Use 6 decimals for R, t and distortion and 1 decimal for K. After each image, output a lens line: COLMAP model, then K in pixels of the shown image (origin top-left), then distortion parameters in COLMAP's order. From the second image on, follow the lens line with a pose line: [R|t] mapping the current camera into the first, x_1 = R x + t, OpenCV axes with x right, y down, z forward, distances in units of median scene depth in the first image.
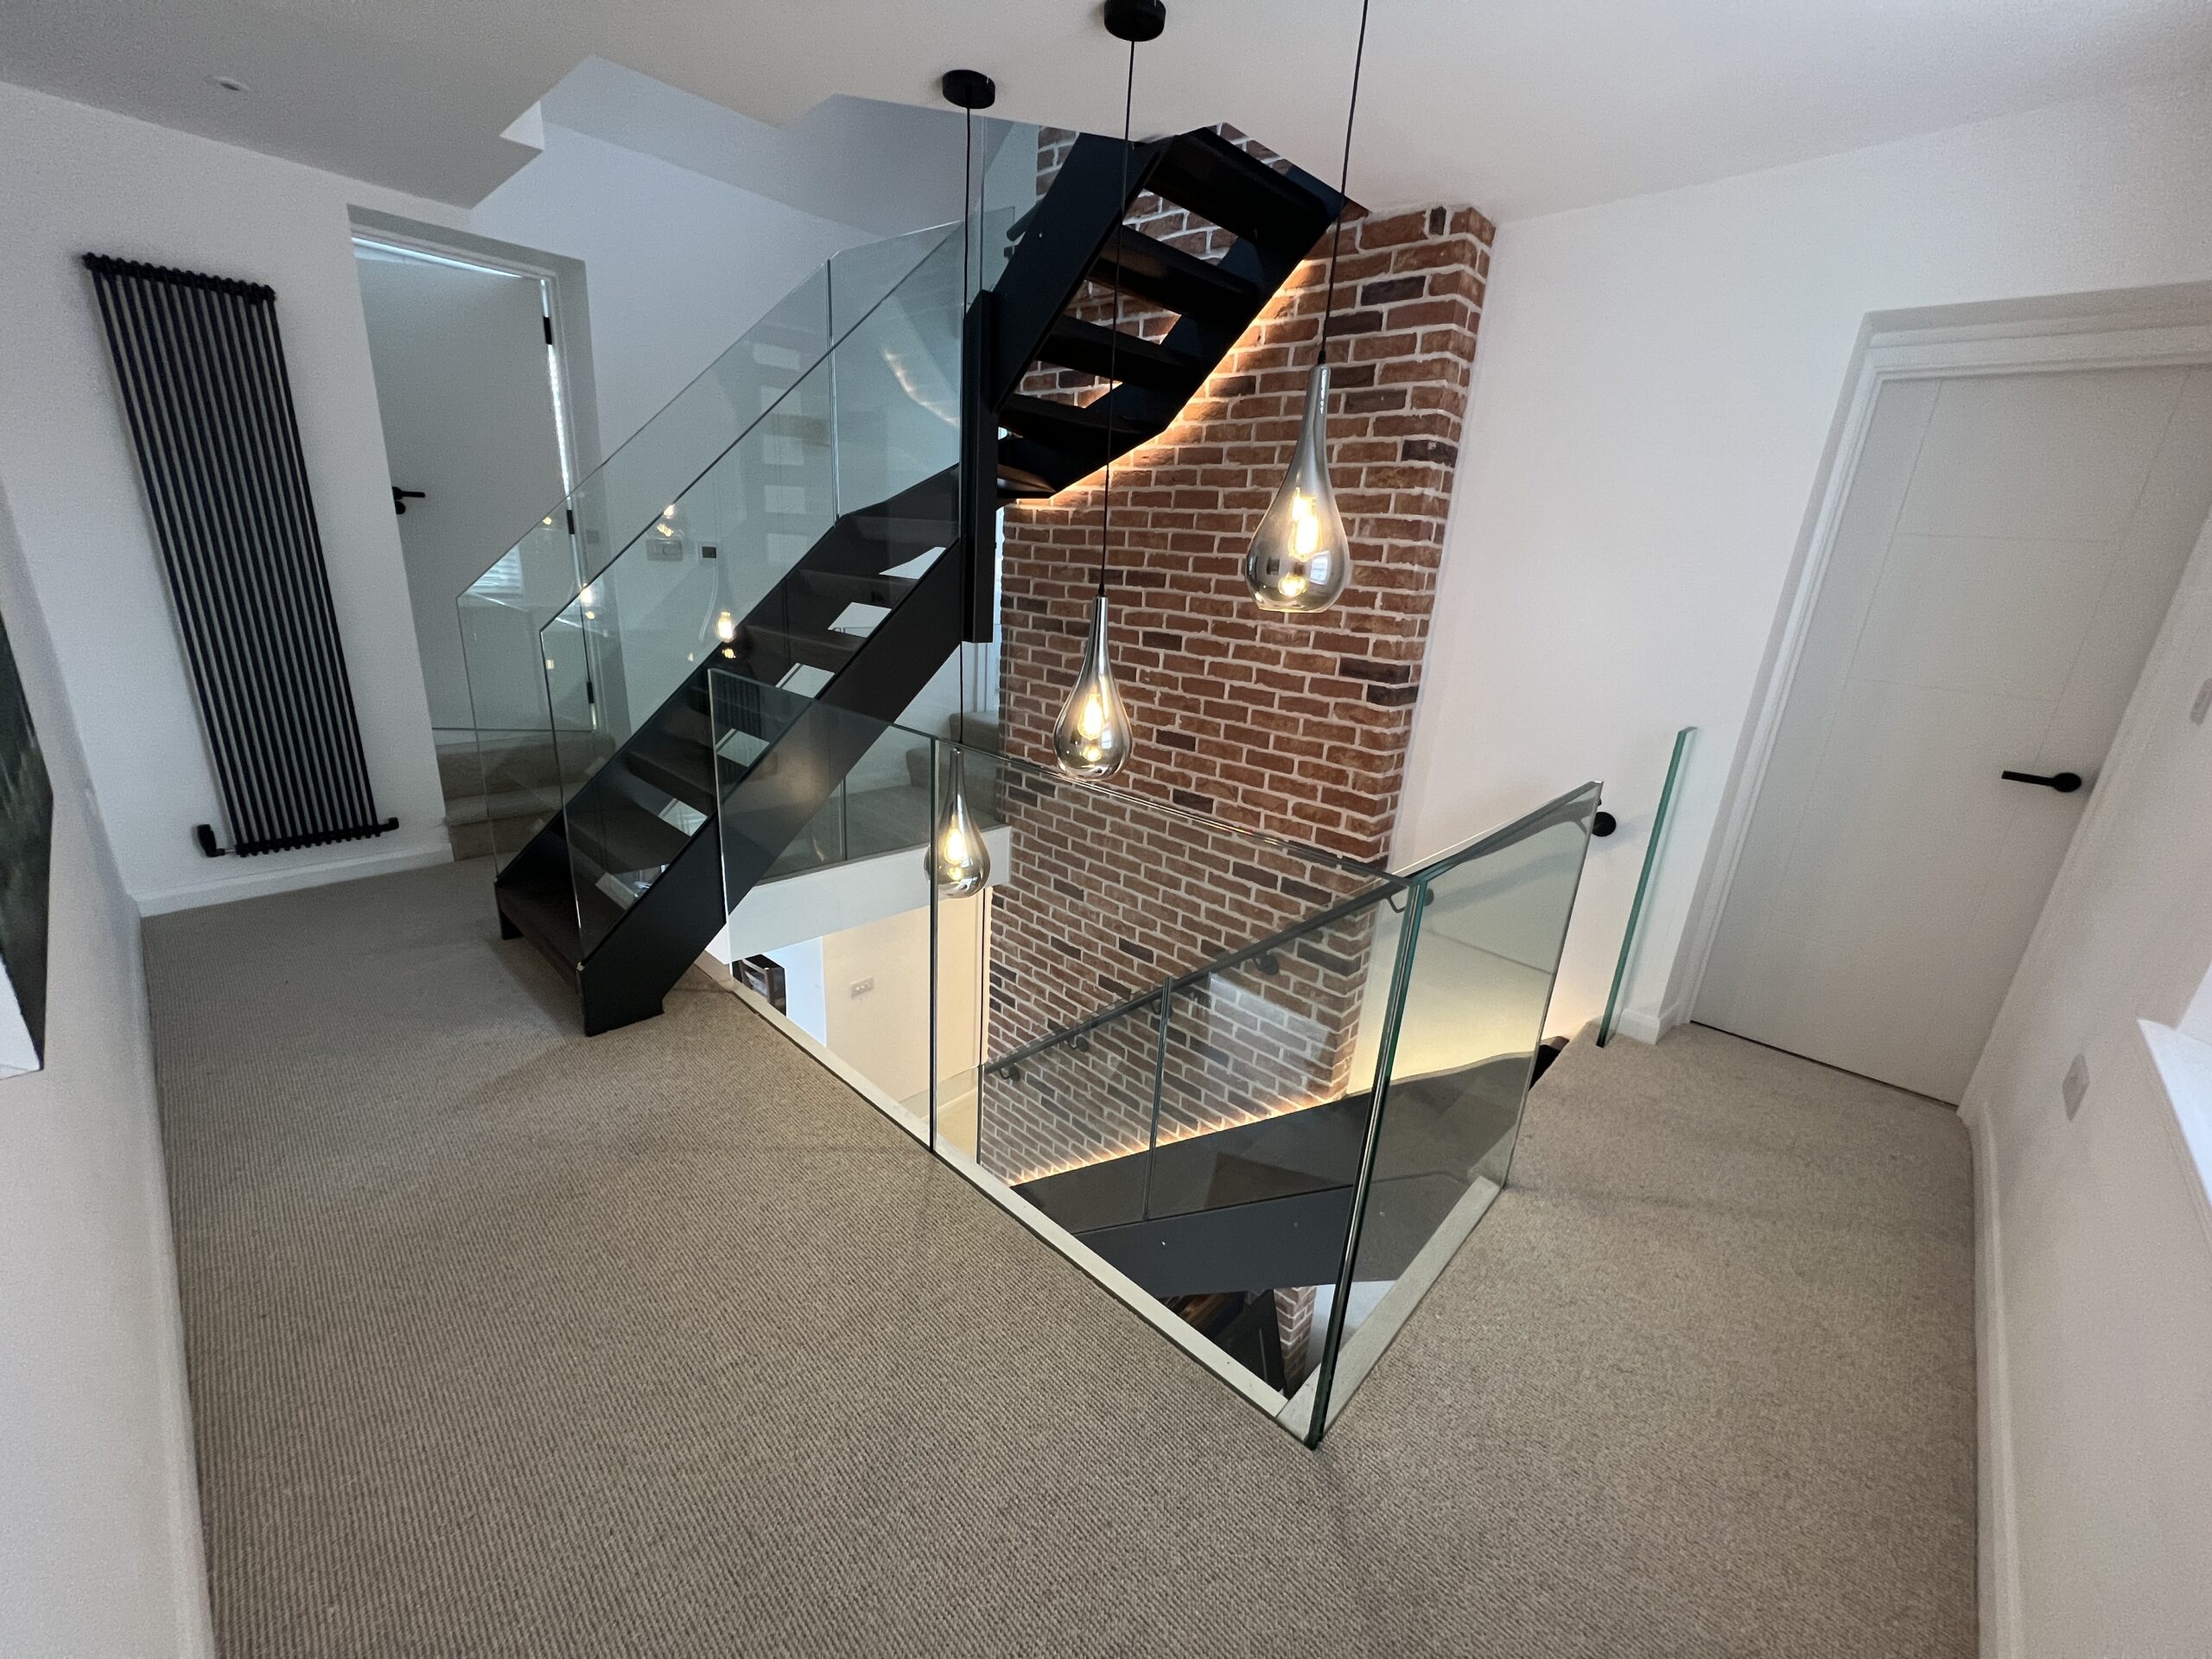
lens RADIAL K [[884.6, 0, 1102.5], [0, 884.6, 825.9], [0, 0, 1]] dist [-0.000817, 0.000259]
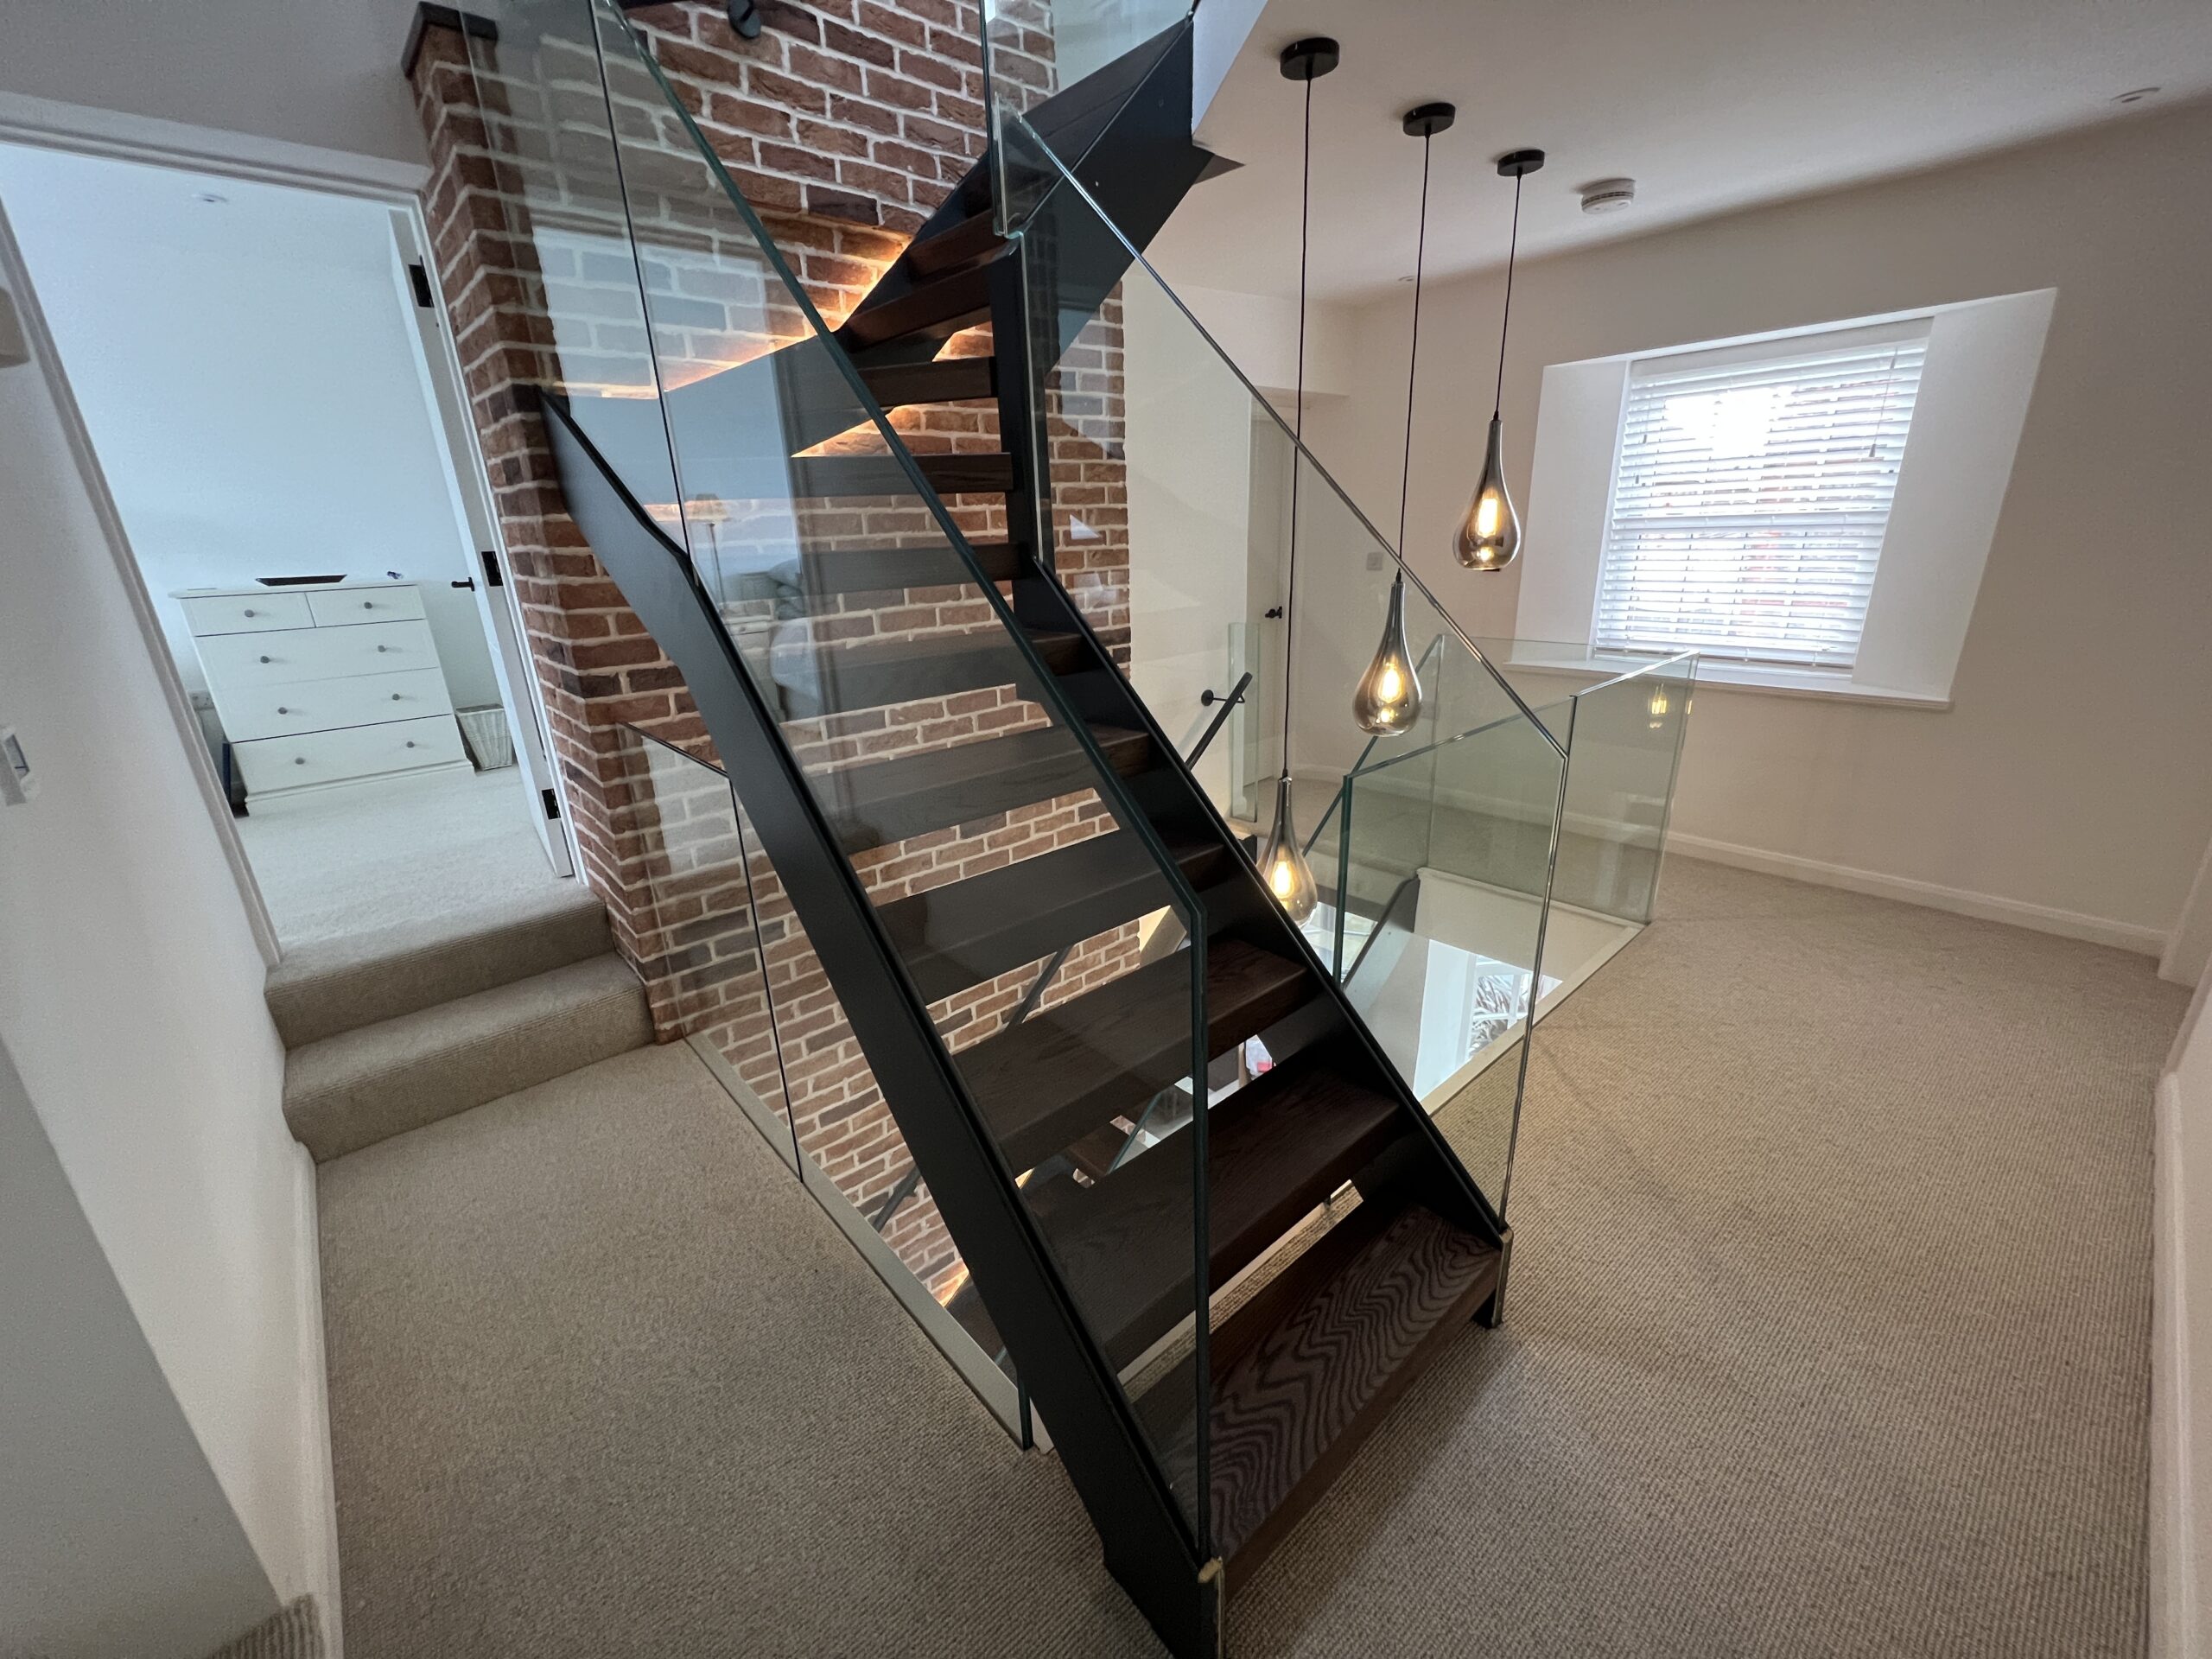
lens RADIAL K [[884.6, 0, 1107.6], [0, 884.6, 828.3], [0, 0, 1]] dist [-0.000817, 0.000259]
pose [[0.078268, -0.381662, 0.920982, -0.826648], [0.342867, 0.877767, 0.334616, -0.324418], [-0.936118, 0.289585, 0.199560, 0.784182]]
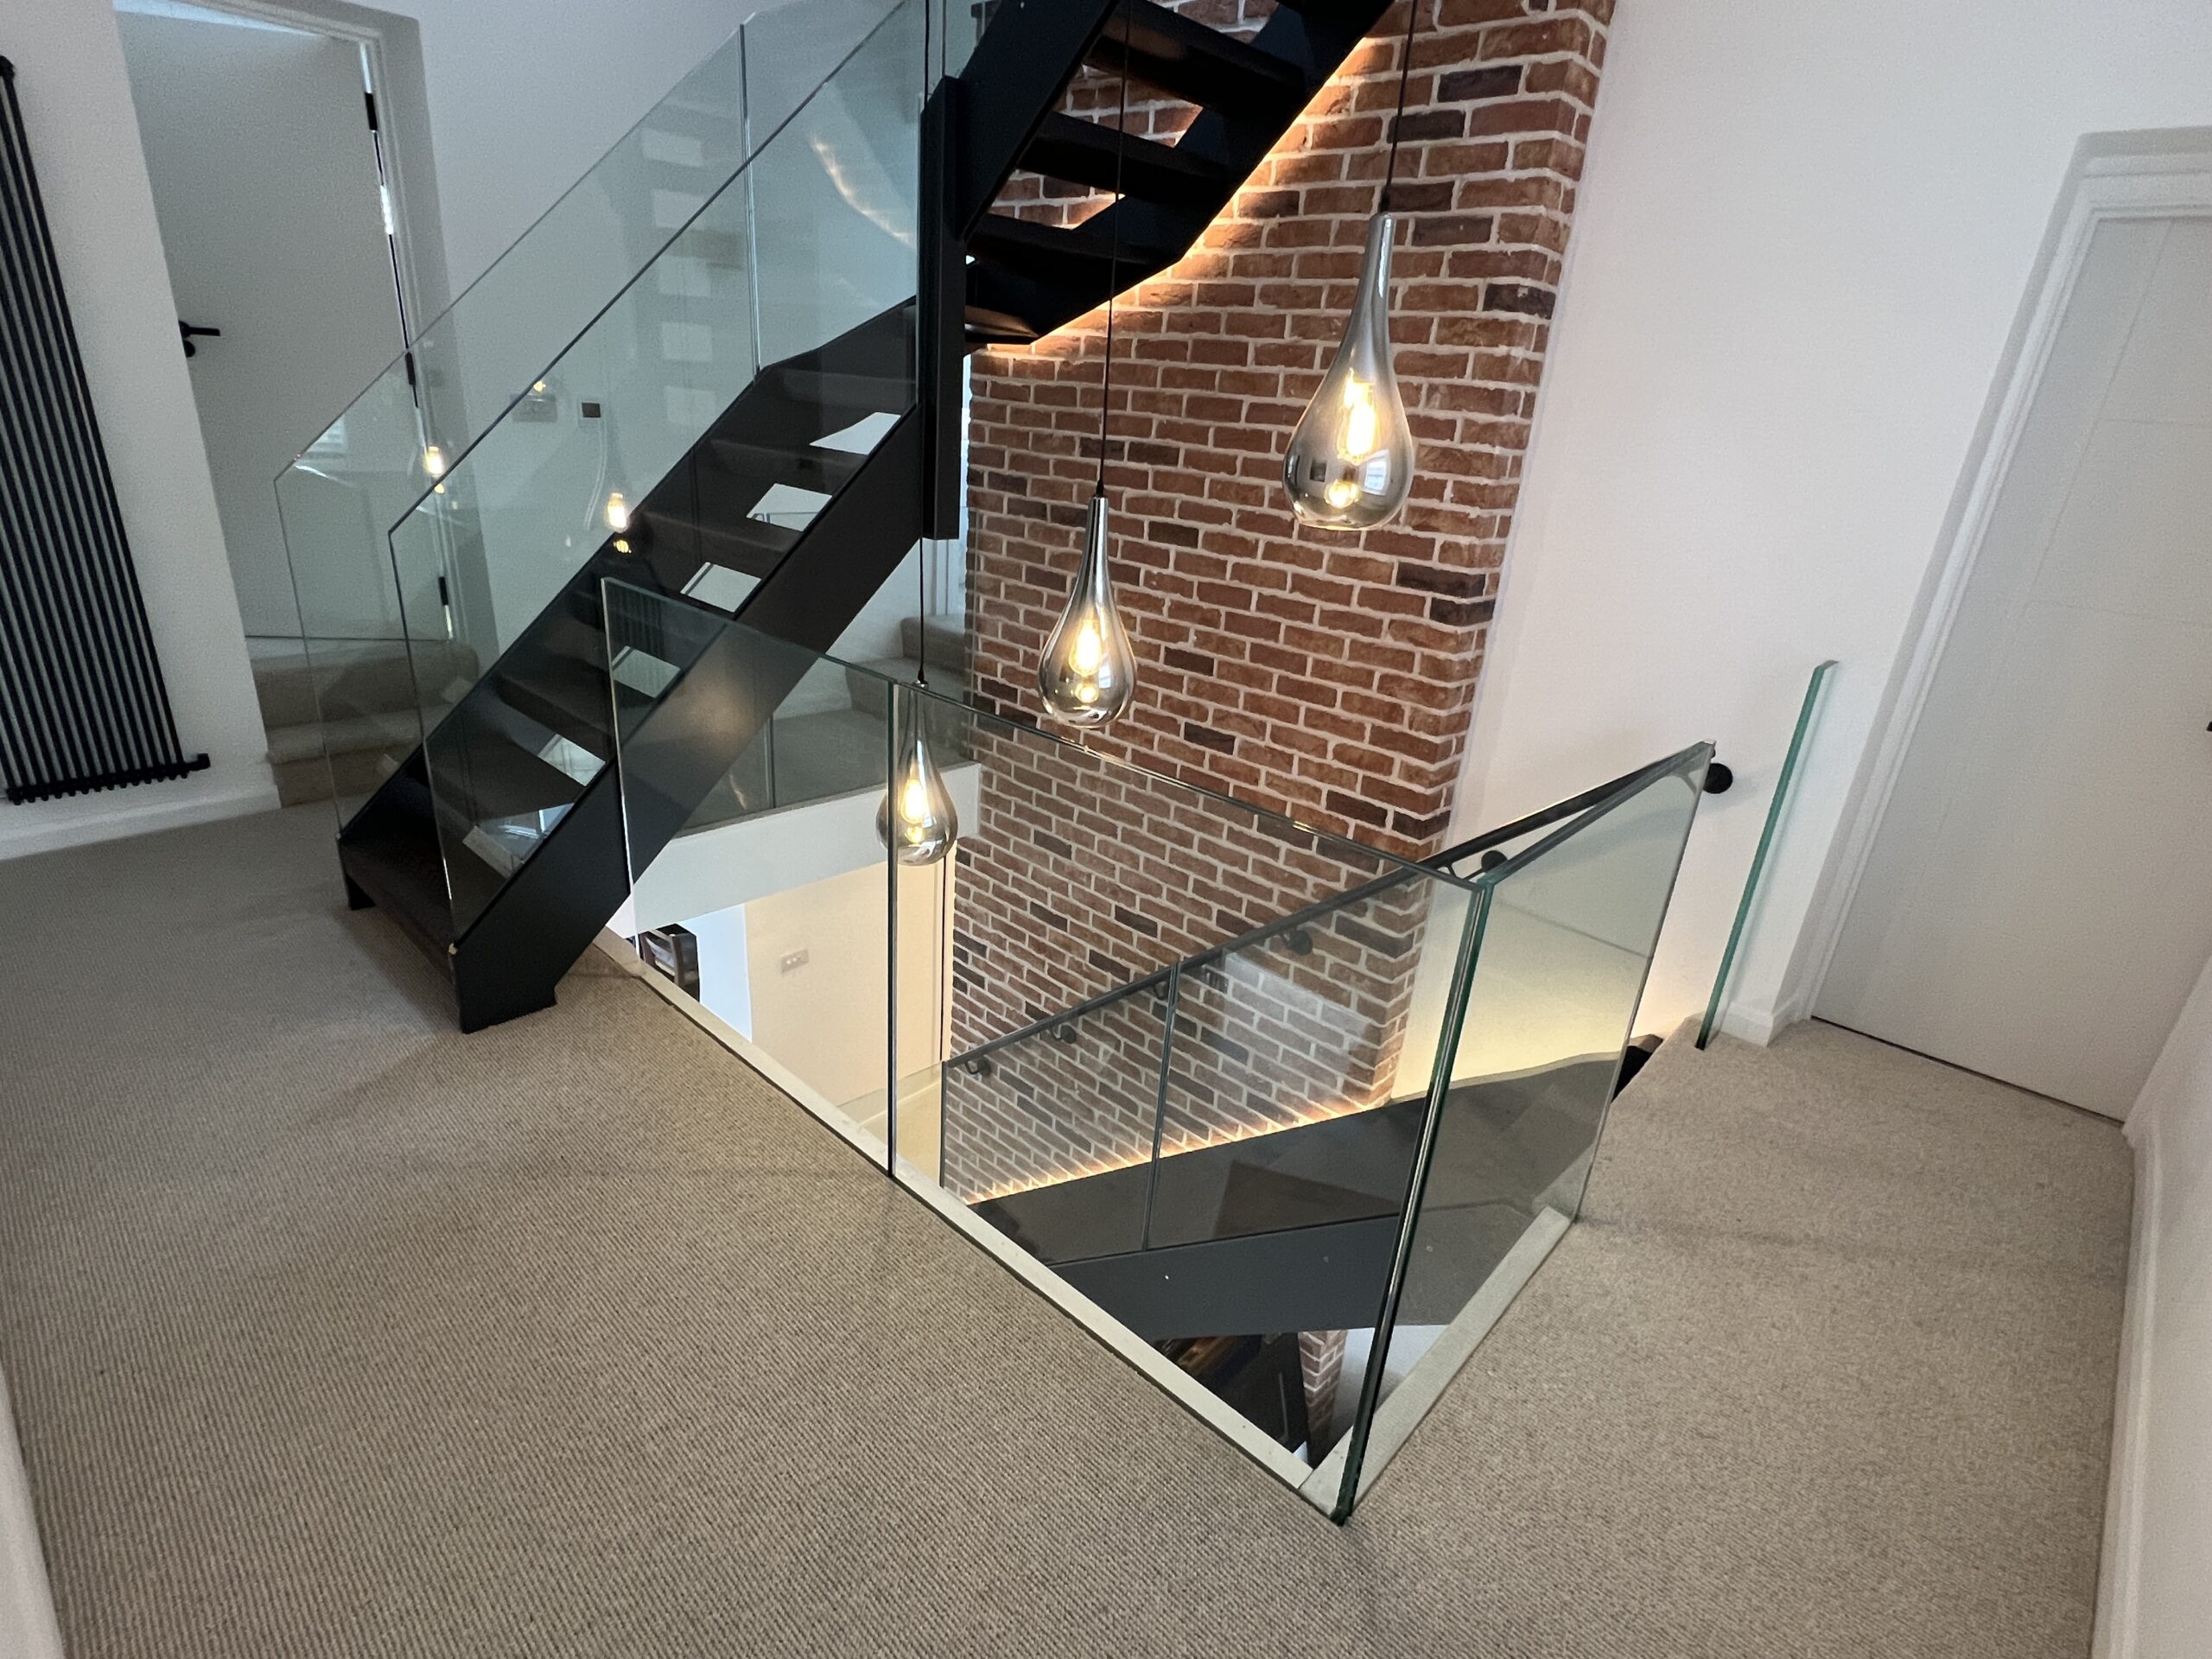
lens RADIAL K [[1120.6, 0, 1102.6], [0, 1120.6, 831.3], [0, 0, 1]] dist [0.001329, -0.001929]
pose [[0.999921, 0.007096, 0.010330, -0.004617], [-0.007854, 0.997130, 0.075295, -0.022384], [-0.009766, -0.075370, 0.997108, -0.016413]]
